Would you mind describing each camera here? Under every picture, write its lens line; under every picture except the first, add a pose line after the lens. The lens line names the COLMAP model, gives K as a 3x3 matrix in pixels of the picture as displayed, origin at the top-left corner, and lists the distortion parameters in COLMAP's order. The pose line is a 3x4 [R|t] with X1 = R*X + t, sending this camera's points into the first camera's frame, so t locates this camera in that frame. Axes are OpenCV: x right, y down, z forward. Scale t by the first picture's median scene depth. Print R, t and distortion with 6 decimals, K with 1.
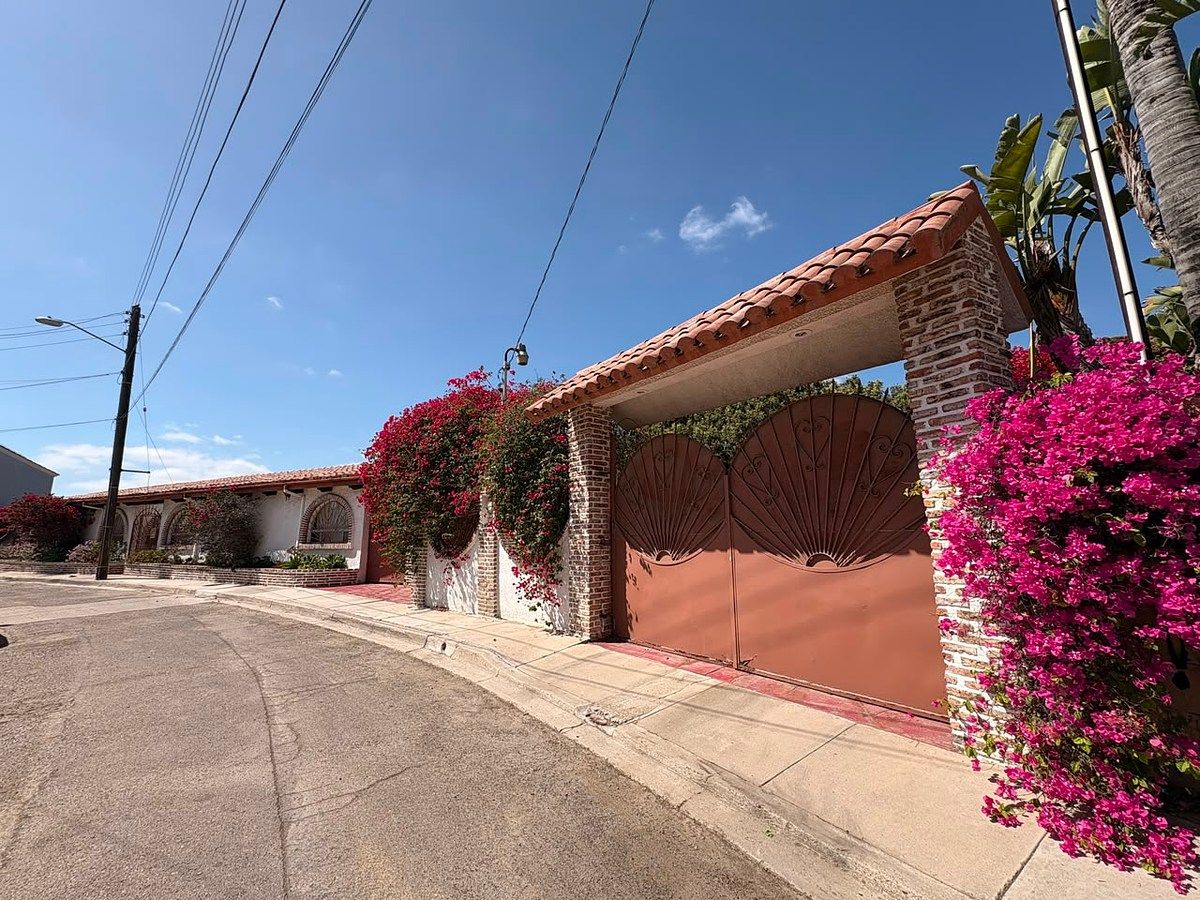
lens RADIAL K [[478.3, 0, 598.4], [0, 478.3, 444.6], [0, 0, 1]] dist [0.000252, 0.000388]
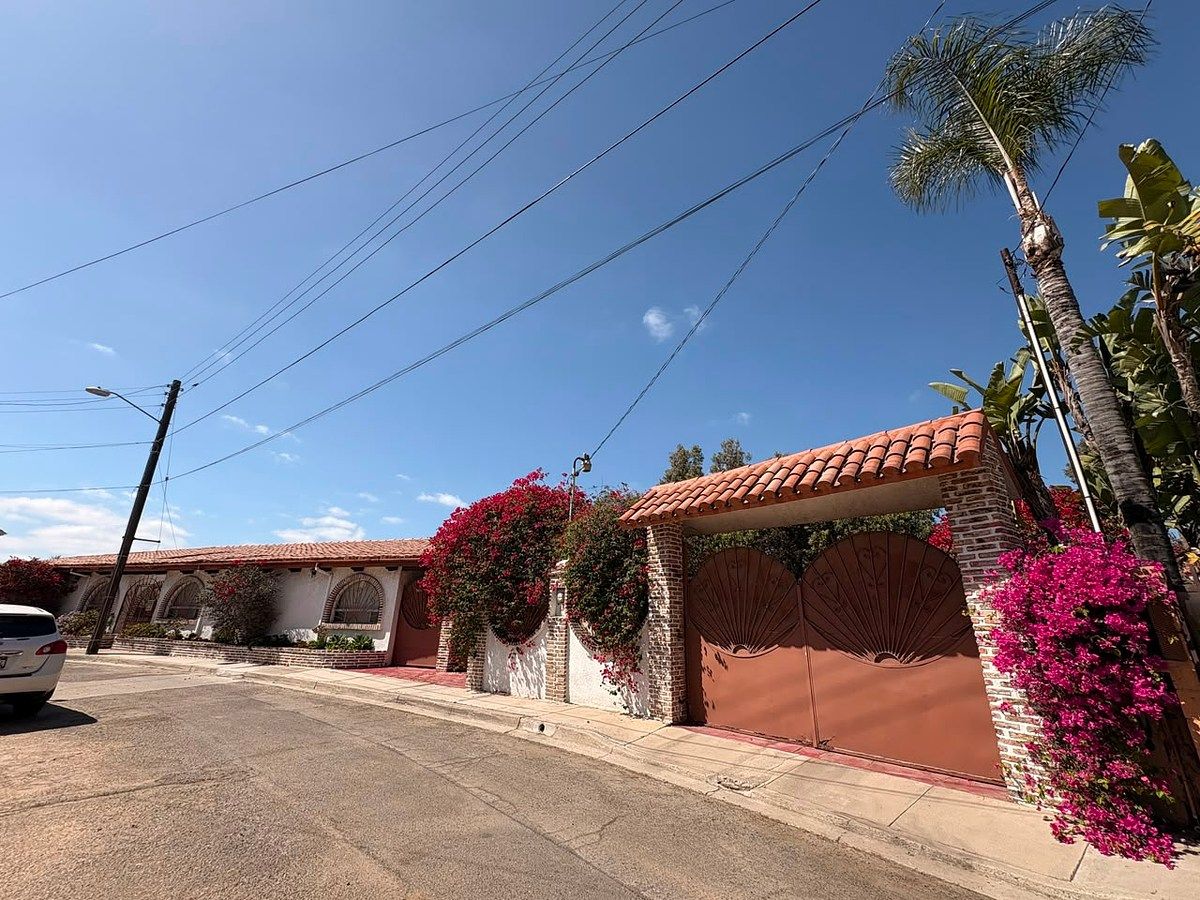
lens RADIAL K [[478.3, 0, 596.4], [0, 478.3, 445.2], [0, 0, 1]] dist [0.000252, 0.000388]
pose [[0.995361, 0.062585, 0.073066, -0.458854], [-0.049844, 0.985073, -0.164762, -0.080906], [-0.082287, 0.160355, 0.983623, -0.333049]]
